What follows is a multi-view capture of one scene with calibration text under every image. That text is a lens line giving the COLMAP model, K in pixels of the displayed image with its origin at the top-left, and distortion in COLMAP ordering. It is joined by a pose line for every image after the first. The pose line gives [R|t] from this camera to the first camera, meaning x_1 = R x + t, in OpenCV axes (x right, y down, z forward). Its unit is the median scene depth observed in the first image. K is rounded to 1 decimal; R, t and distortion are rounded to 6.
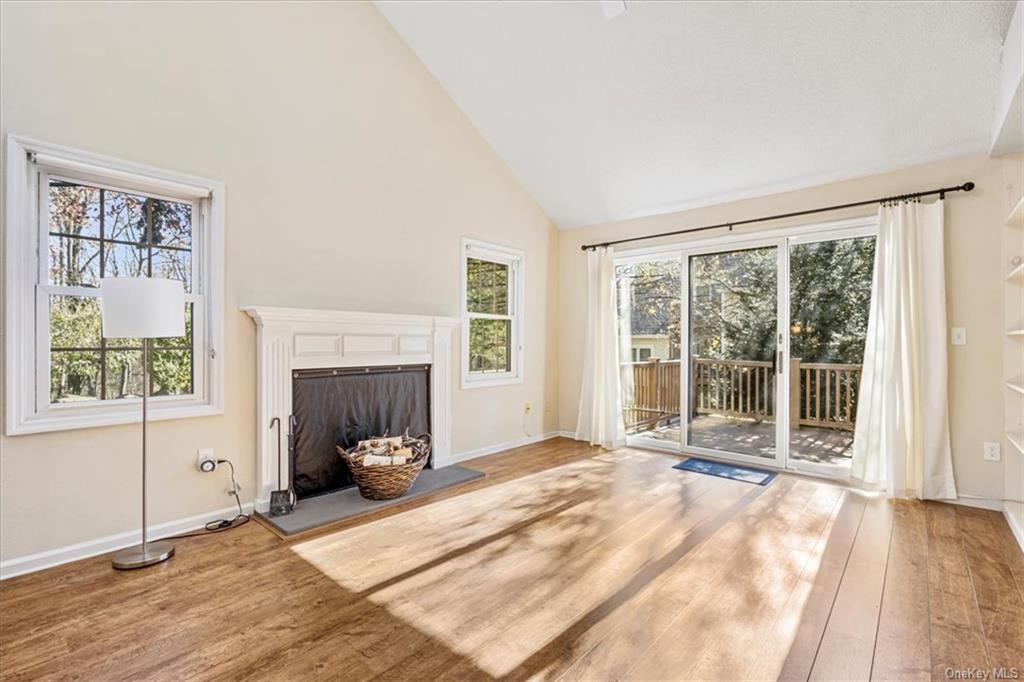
lens RADIAL K [[464.5, 0, 507.2], [0, 464.5, 335.8], [0, 0, 1]] dist [-0.002218, -0.000092]
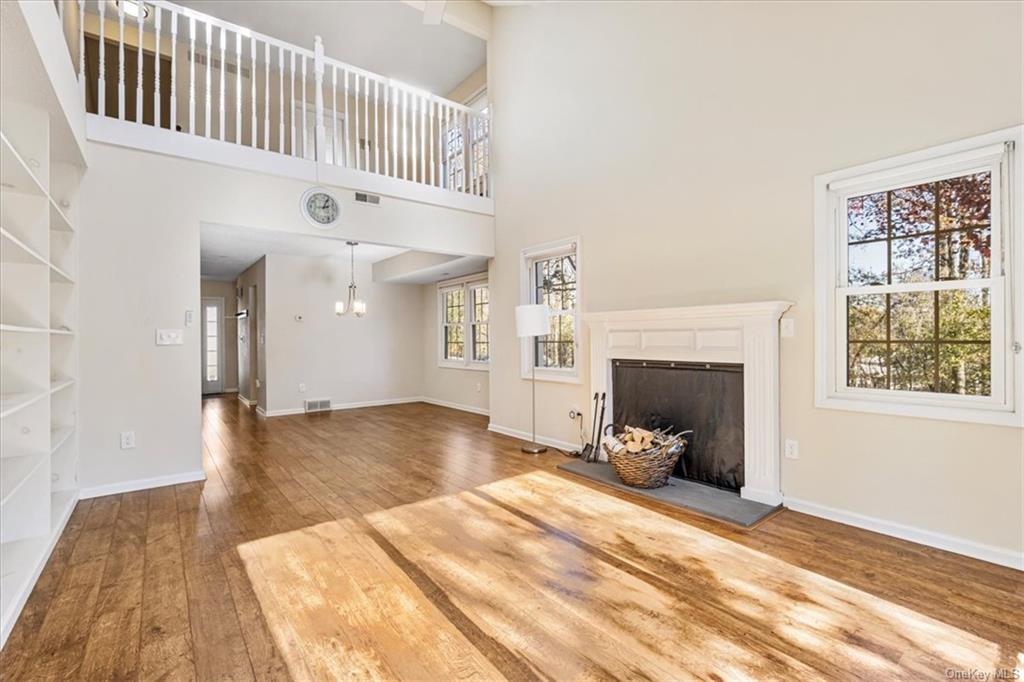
lens RADIAL K [[455.8, 0, 513.7], [0, 455.8, 330.1], [0, 0, 1]] dist [-0.004086, -0.000289]
pose [[-0.167564, -0.017841, -0.985700, 0.847079], [0.019609, 0.999578, -0.021425, 0.014540], [0.985666, -0.022919, -0.167143, 0.945527]]
